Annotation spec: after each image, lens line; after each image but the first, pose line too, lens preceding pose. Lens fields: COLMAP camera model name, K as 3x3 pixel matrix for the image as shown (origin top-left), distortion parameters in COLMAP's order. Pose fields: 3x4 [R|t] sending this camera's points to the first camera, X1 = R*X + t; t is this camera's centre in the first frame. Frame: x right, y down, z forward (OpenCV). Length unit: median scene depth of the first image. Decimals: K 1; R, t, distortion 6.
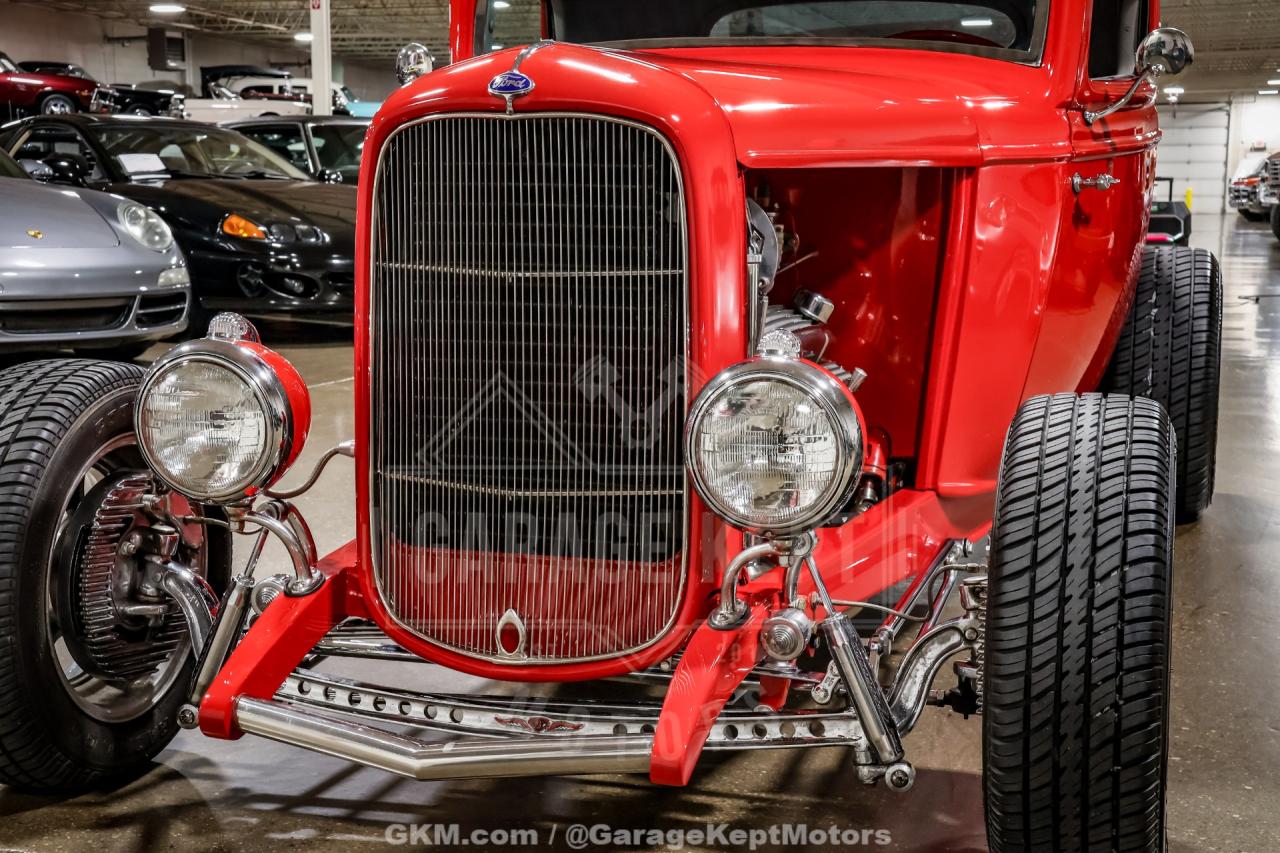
lens RADIAL K [[1801.3, 0, 627.7], [0, 1801.3, 426.0], [0, 0, 1]] dist [0.127103, 0.456946]
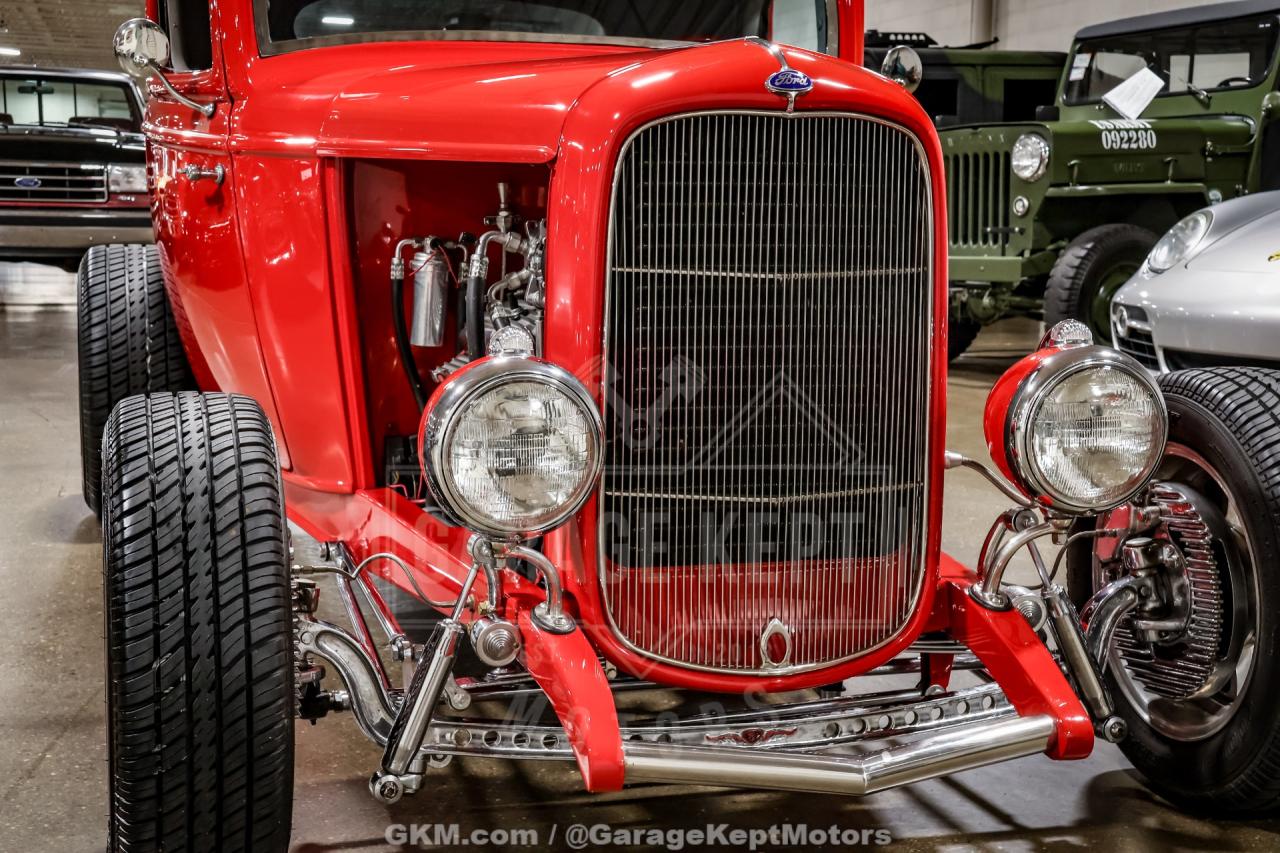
lens RADIAL K [[1801.3, 0, 627.7], [0, 1801.3, 426.0], [0, 0, 1]] dist [0.127103, 0.456946]
pose [[0.856593, -0.065395, 0.511832, -0.632845], [0.067701, 0.997605, 0.014157, -0.021990], [-0.511532, 0.022525, 0.858969, 0.200190]]
